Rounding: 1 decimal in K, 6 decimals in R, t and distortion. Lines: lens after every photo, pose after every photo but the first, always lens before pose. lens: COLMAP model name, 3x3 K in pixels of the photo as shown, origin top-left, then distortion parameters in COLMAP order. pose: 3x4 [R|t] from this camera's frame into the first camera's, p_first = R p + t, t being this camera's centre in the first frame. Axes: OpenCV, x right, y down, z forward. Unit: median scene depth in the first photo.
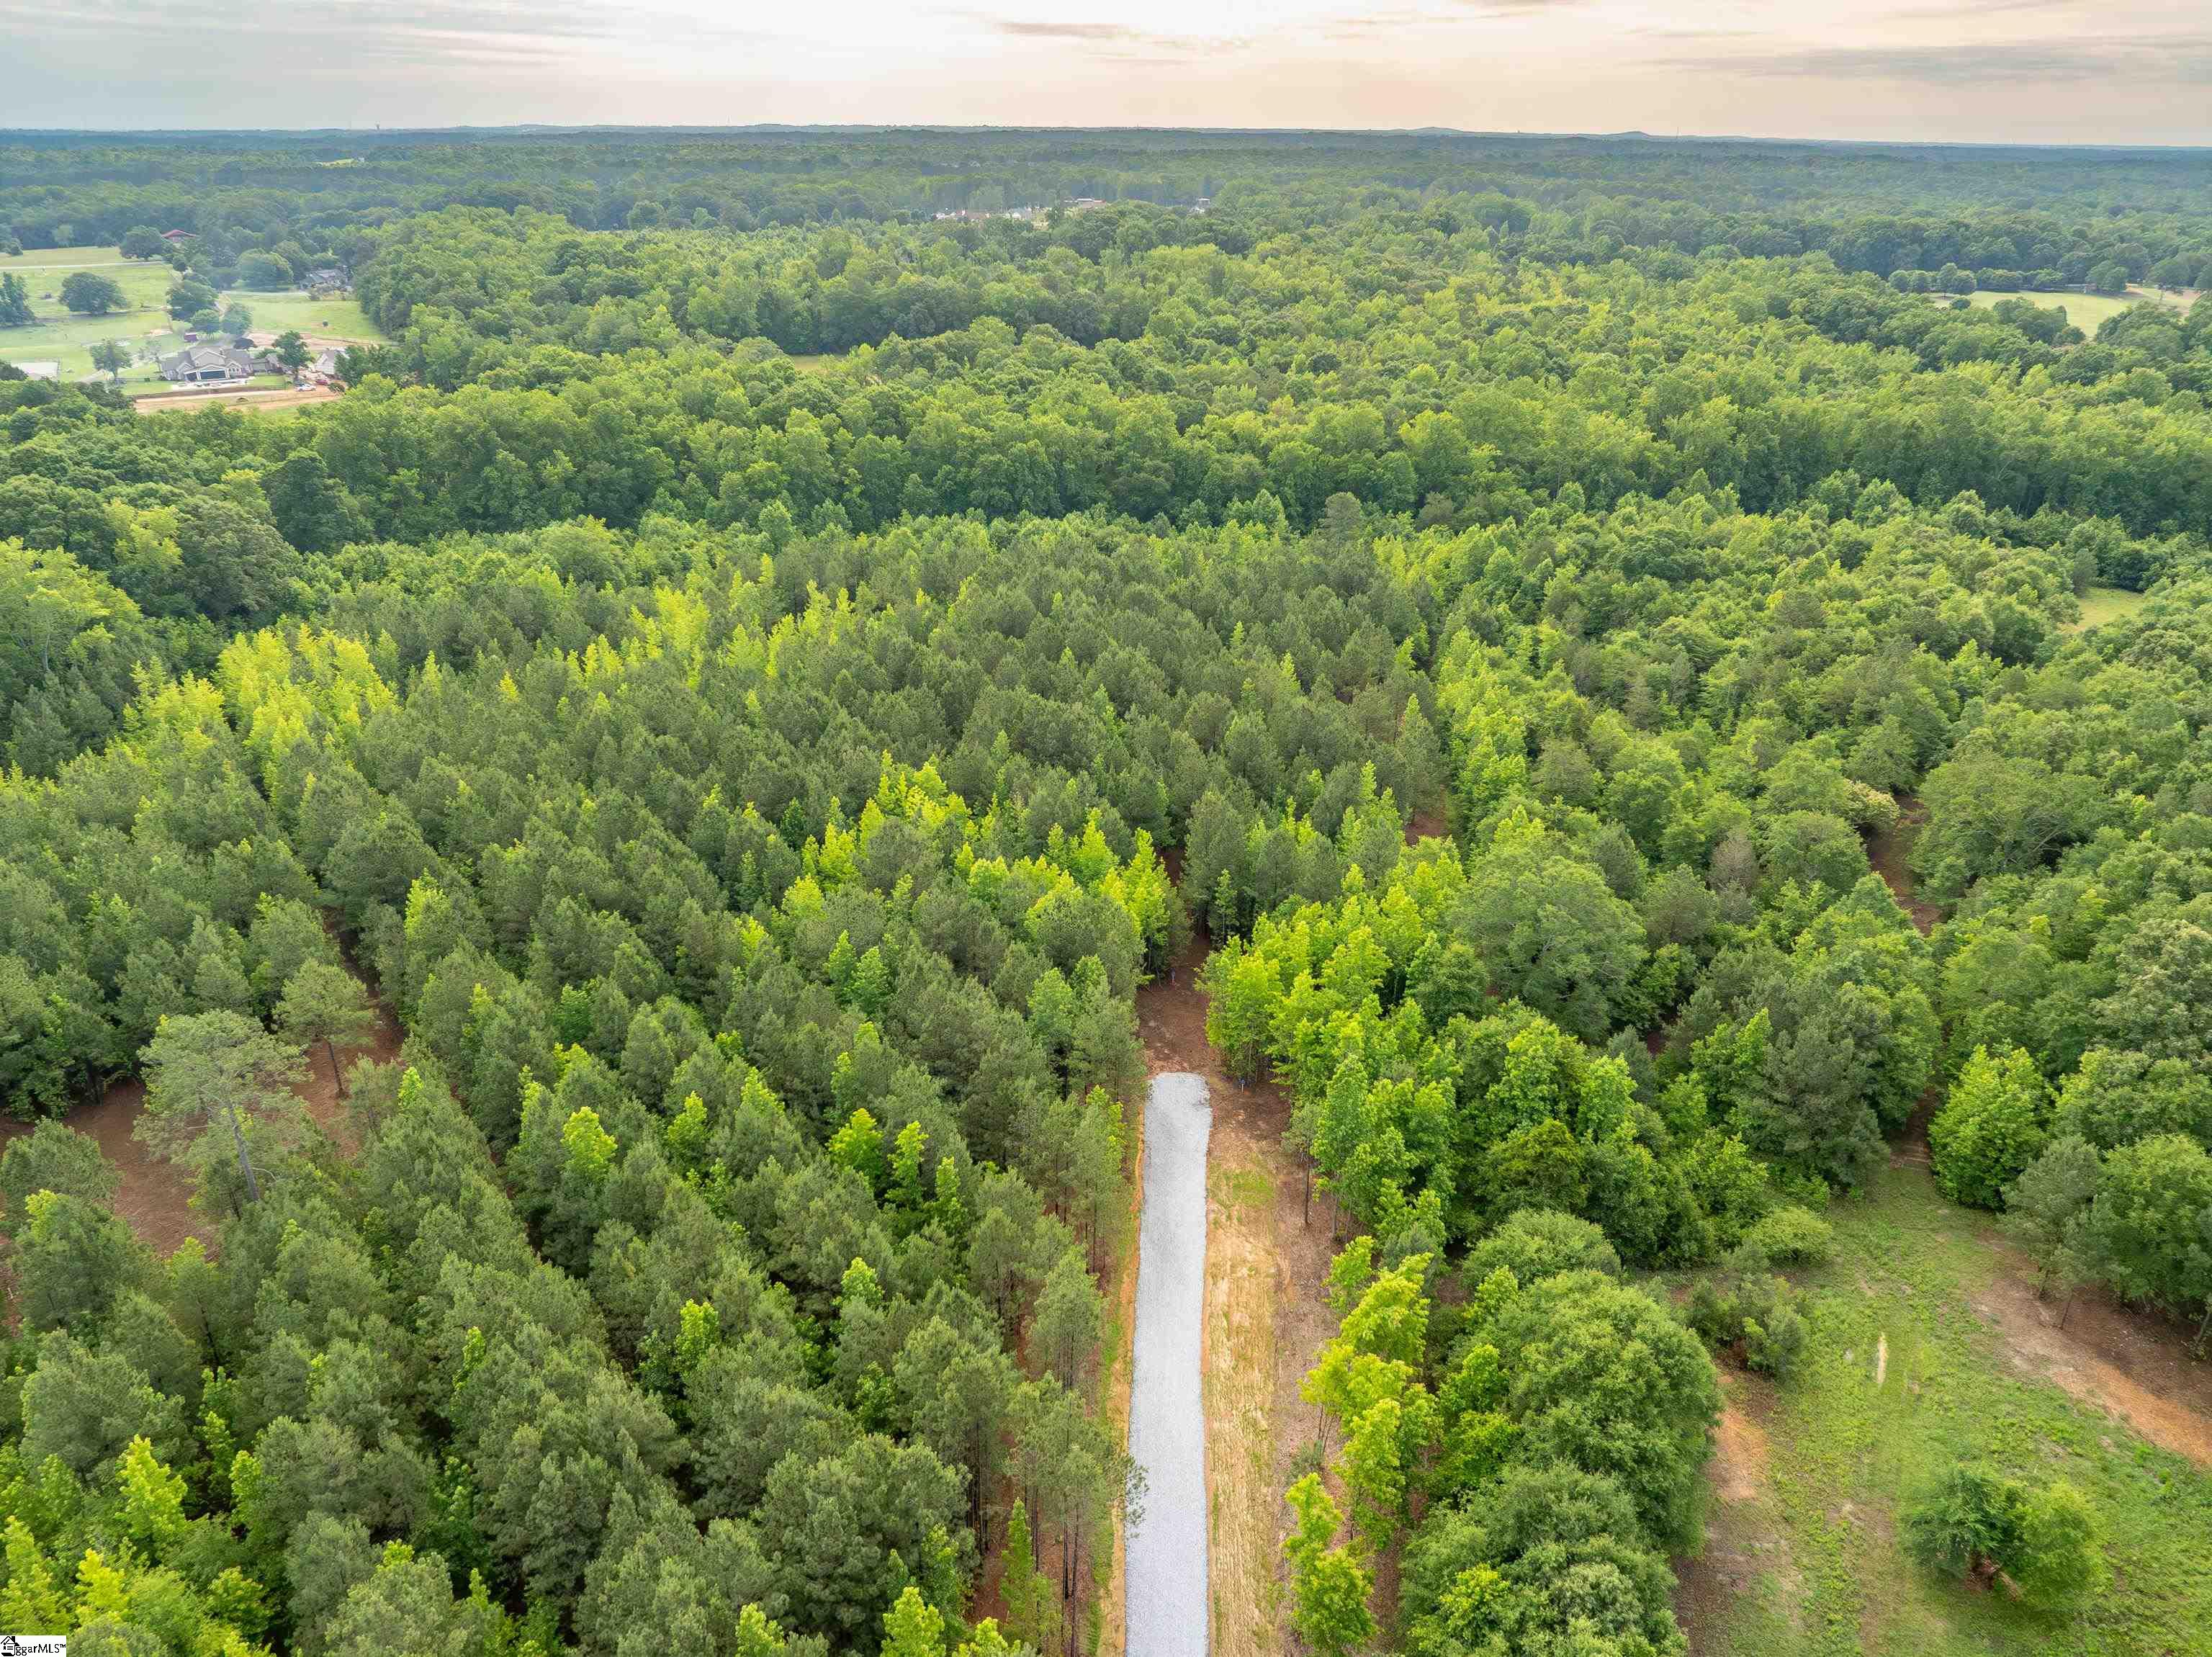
lens RADIAL K [[1550.1, 0, 1106.0], [0, 1550.1, 828.5], [0, 0, 1]] dist [-0.040271, 0.003007]
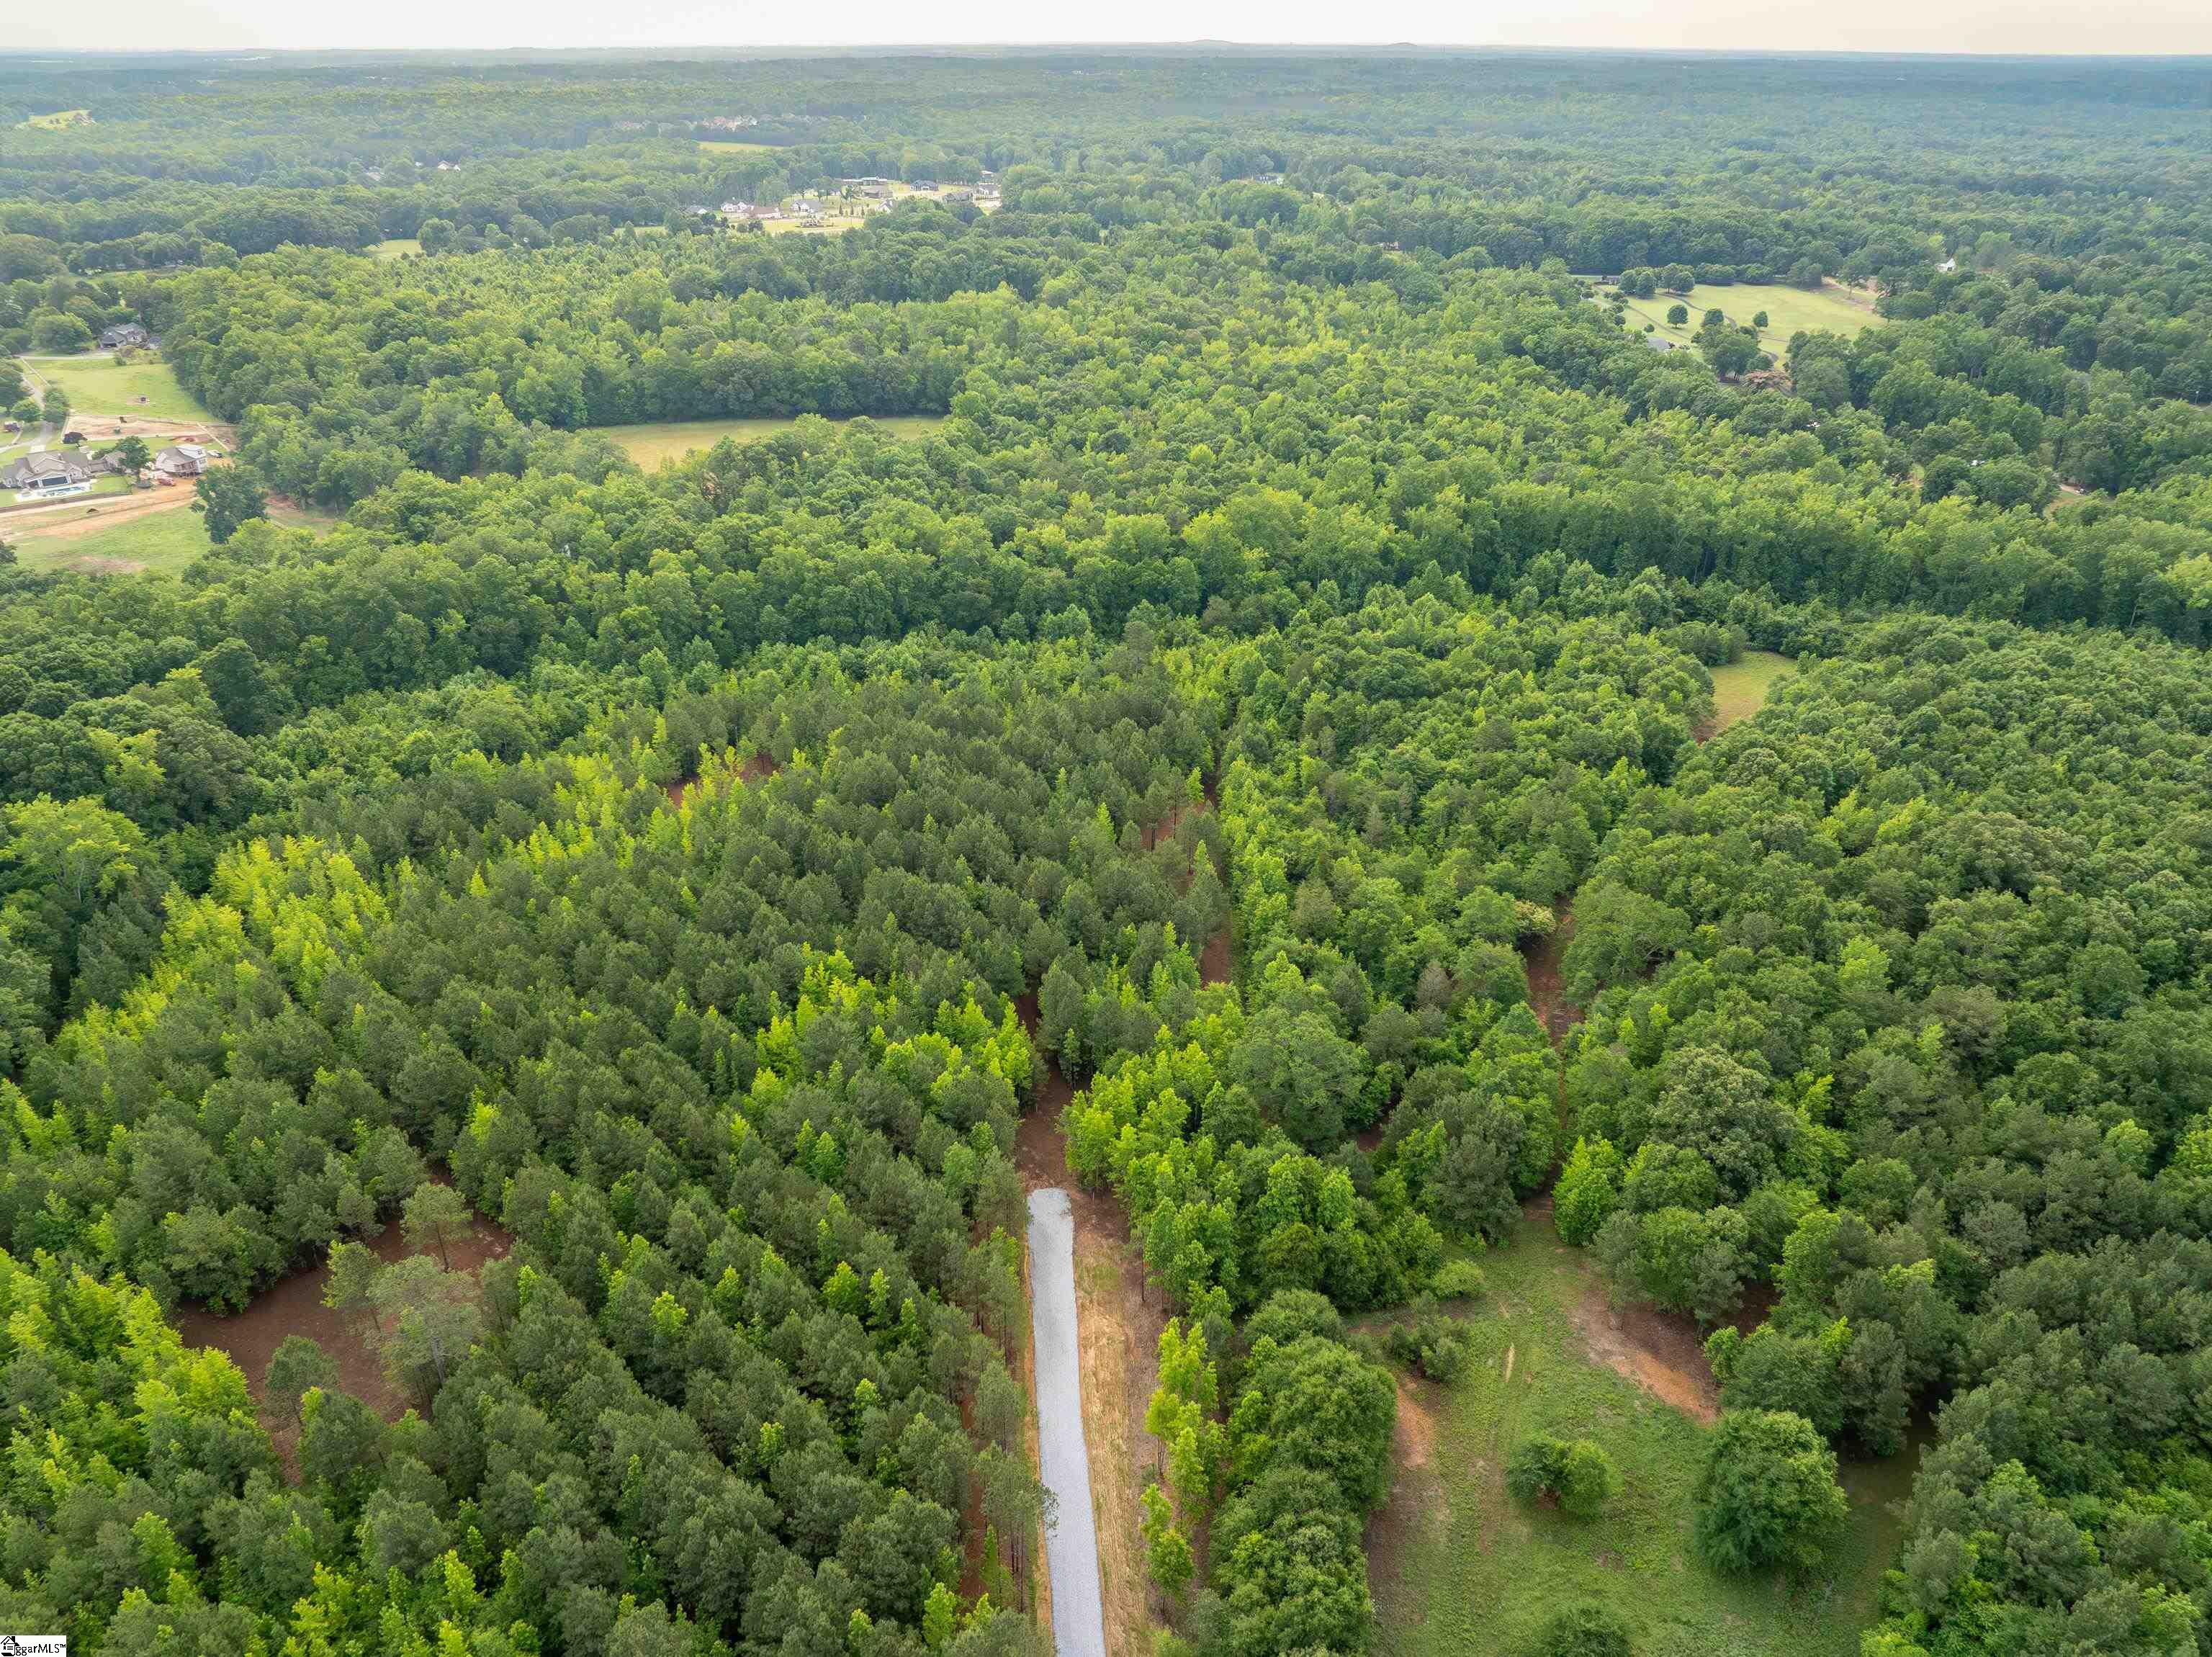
lens RADIAL K [[1550.1, 0, 1106.0], [0, 1550.1, 828.5], [0, 0, 1]] dist [-0.040271, 0.003007]
pose [[0.991193, -0.066516, 0.114505, -0.035348], [0.060874, 0.996786, 0.052083, -0.213812], [-0.117601, -0.044654, 0.992056, -0.348514]]
